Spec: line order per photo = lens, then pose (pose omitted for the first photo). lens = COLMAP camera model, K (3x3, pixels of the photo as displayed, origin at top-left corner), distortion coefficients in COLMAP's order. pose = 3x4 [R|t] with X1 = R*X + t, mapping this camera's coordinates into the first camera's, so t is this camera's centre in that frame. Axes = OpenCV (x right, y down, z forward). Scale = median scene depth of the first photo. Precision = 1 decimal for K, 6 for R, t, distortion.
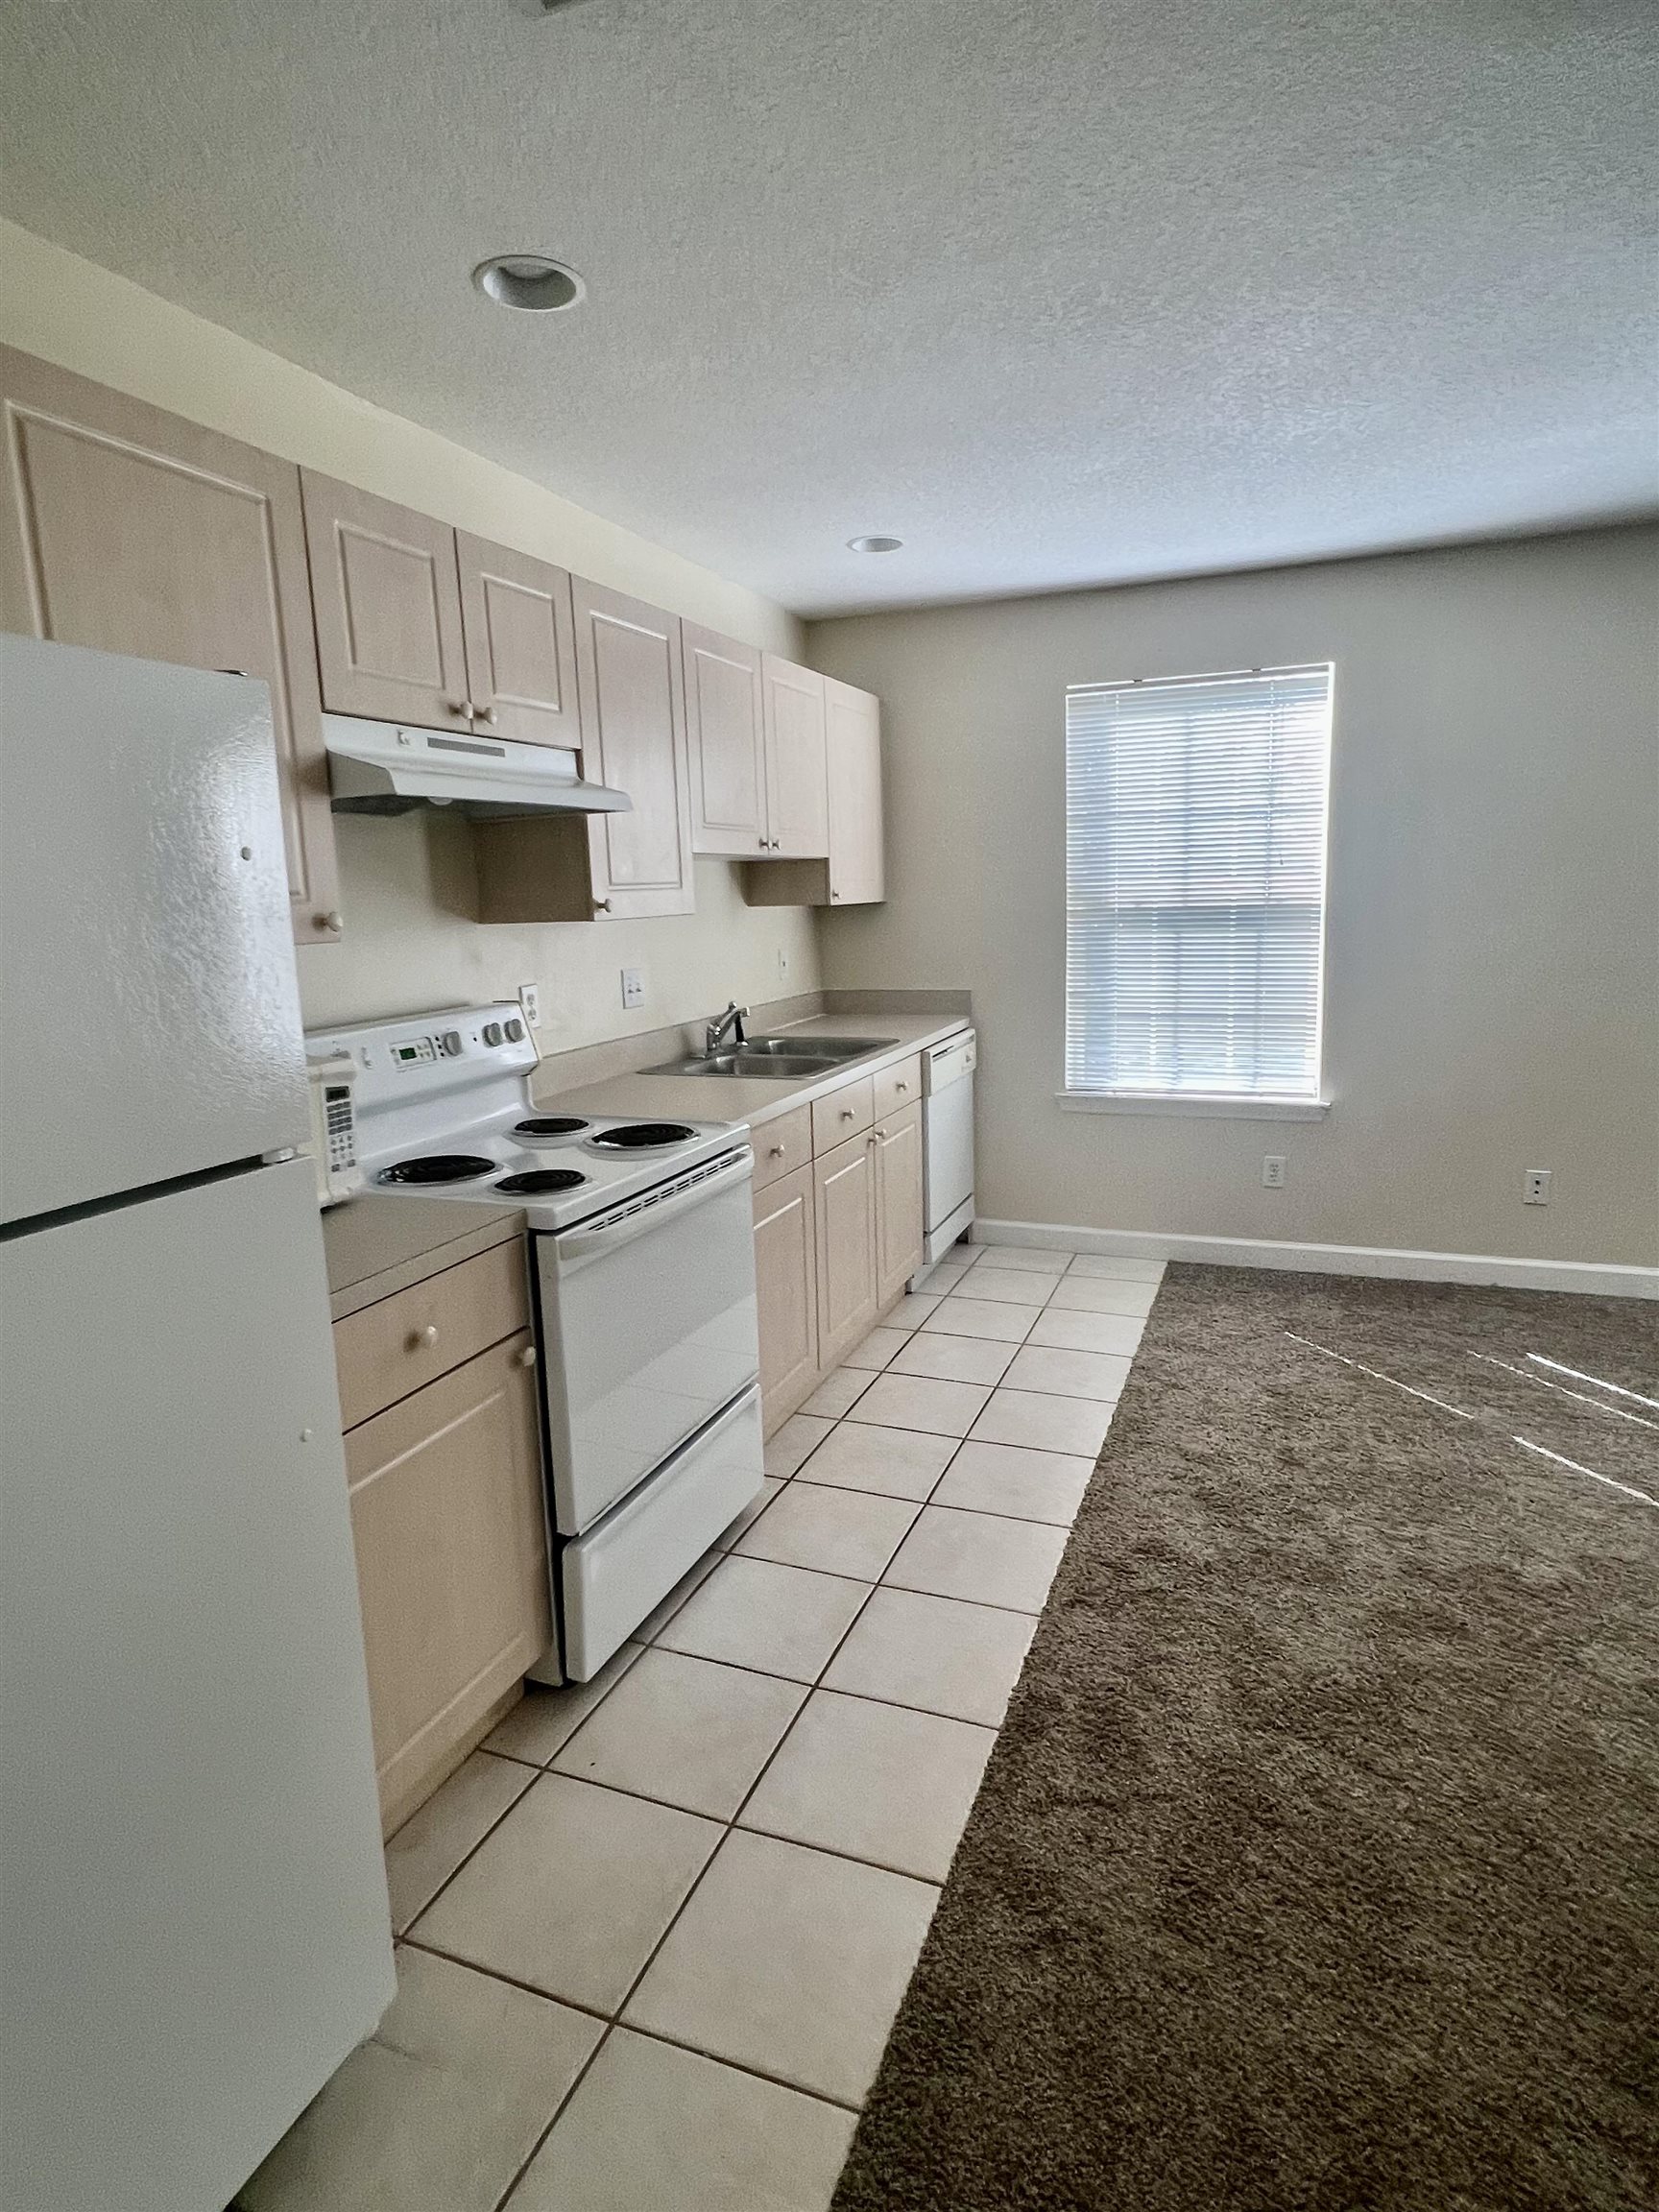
lens RADIAL K [[1200.4, 0, 836.3], [0, 1200.4, 1089.5], [0, 0, 1]] dist [0.002340, 0.001291]
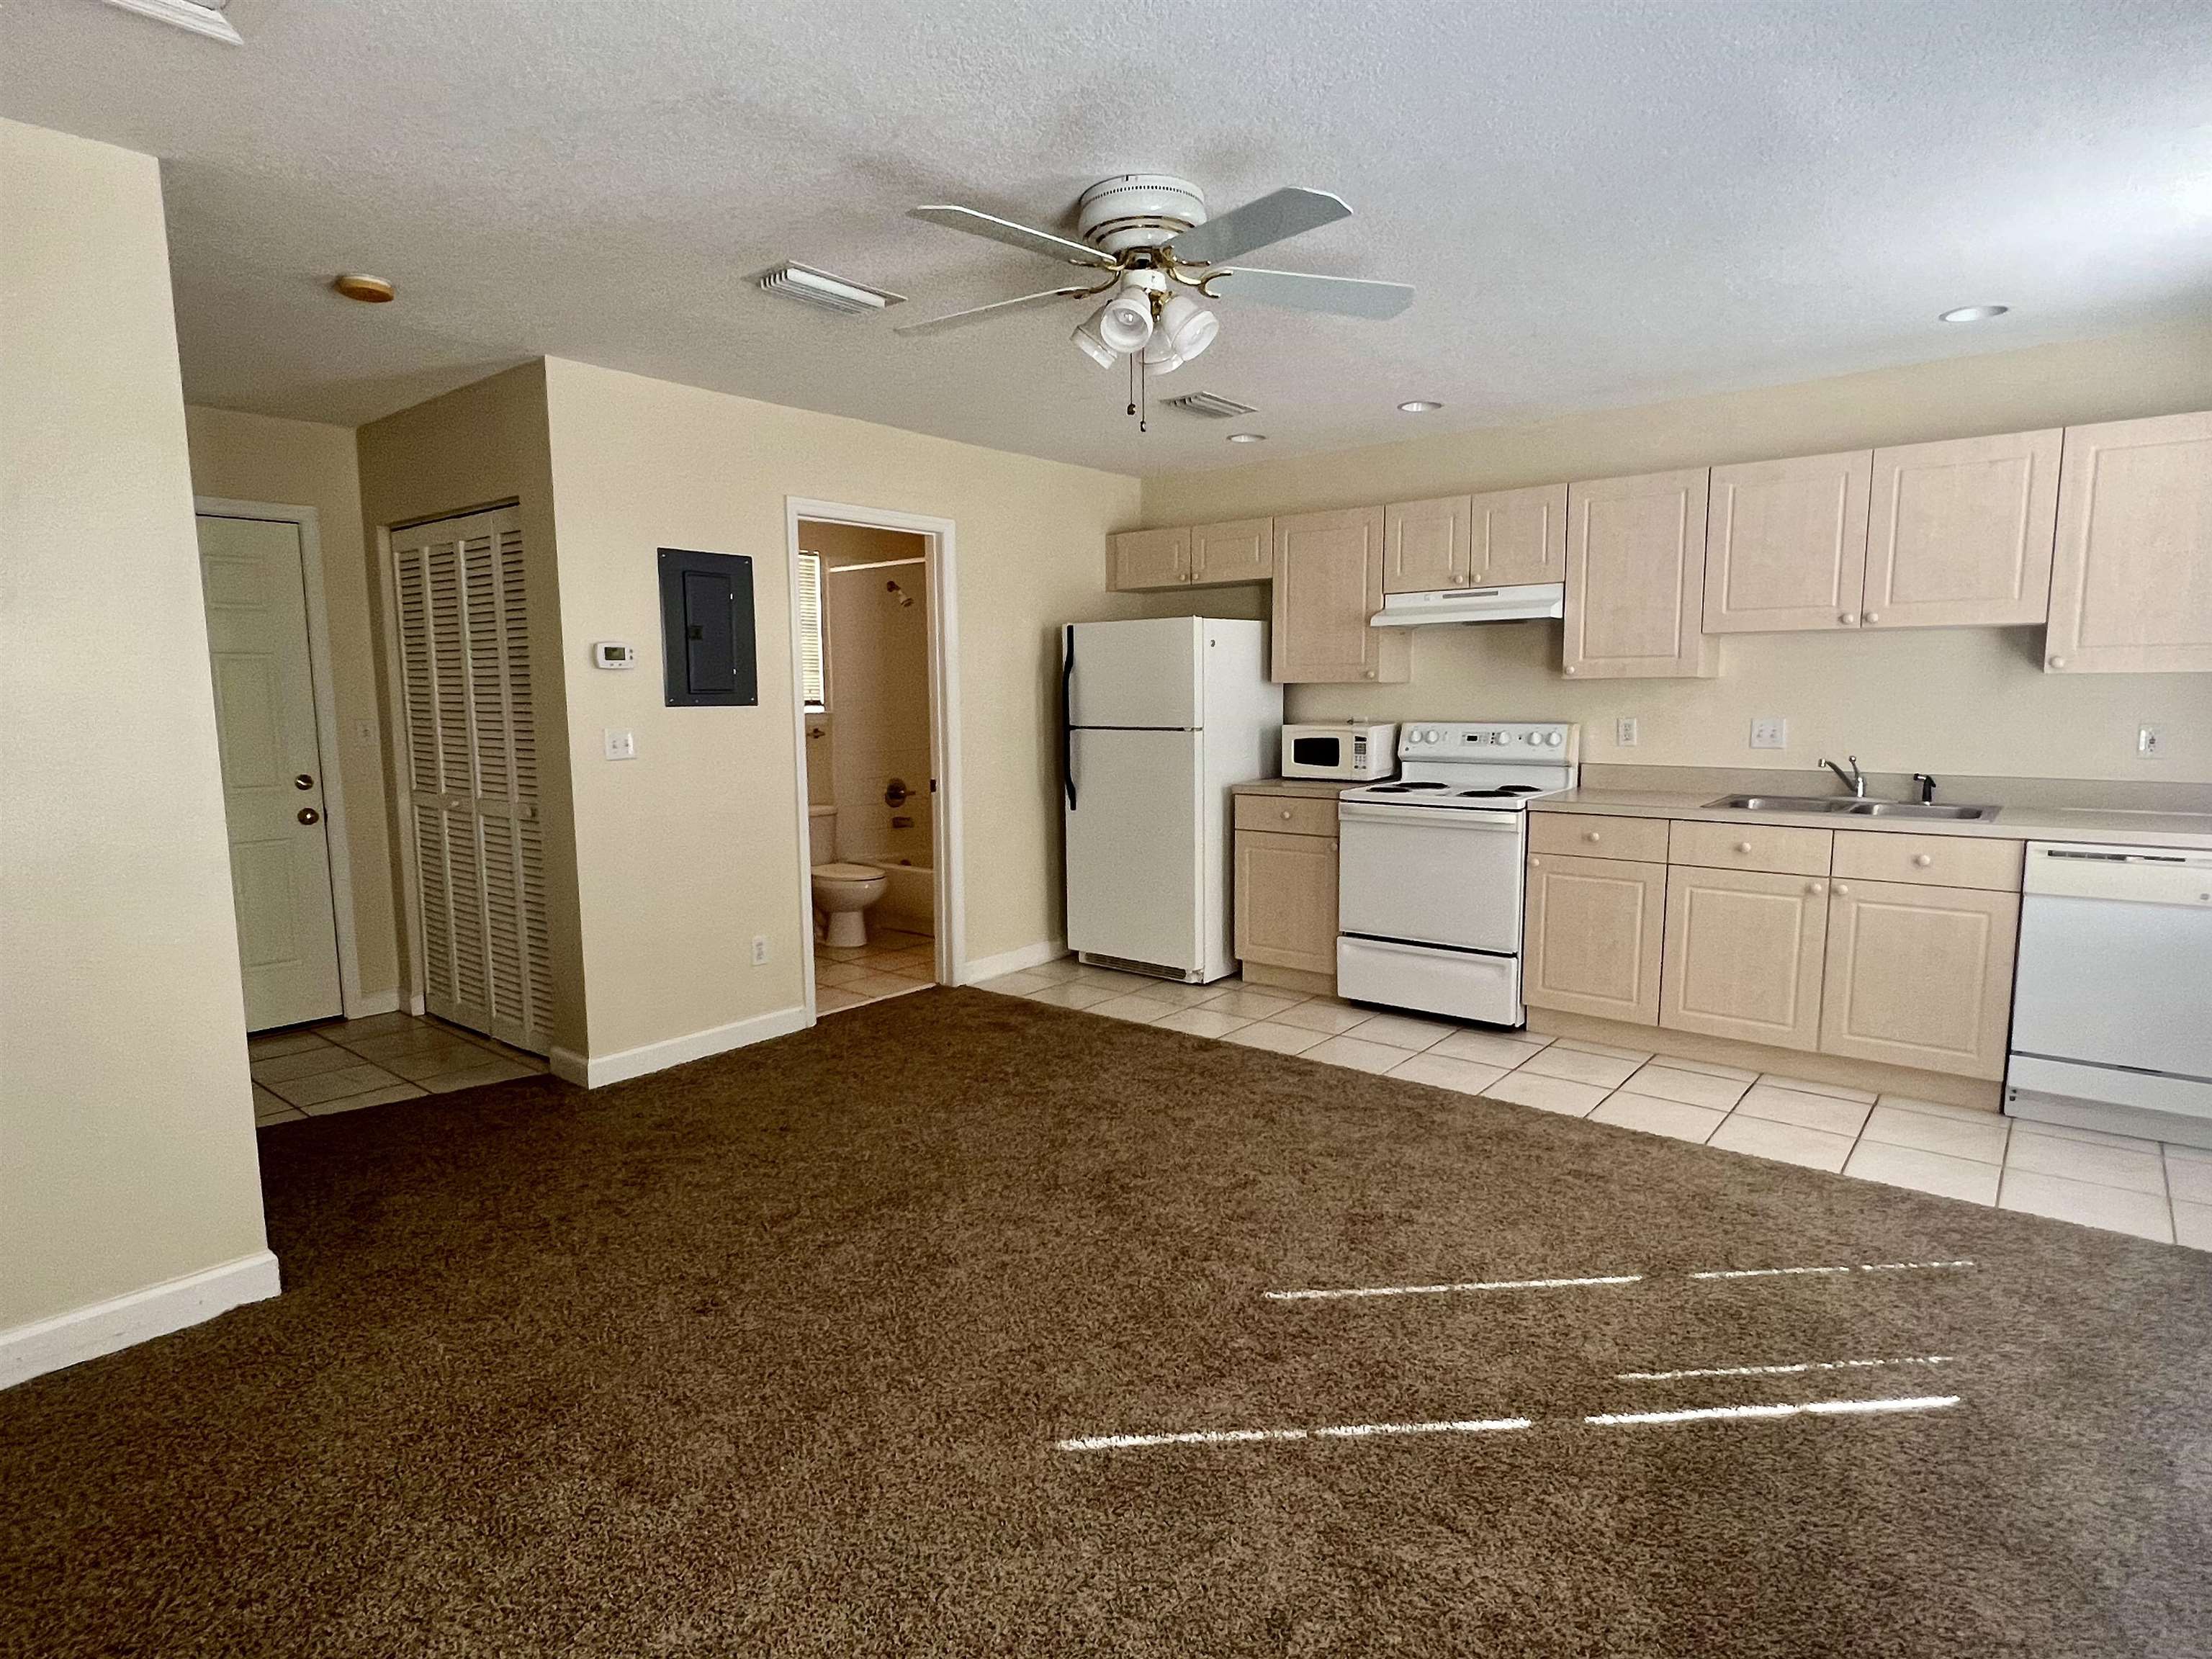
lens RADIAL K [[1200.4, 0, 1096.6], [0, 1200.4, 837.9], [0, 0, 1]] dist [0.002340, 0.001291]
pose [[-0.307630, 0.152828, -0.939153, 1.116336], [-0.138724, 0.969267, 0.203169, -0.119546], [0.941339, 0.192783, -0.276975, 0.601867]]
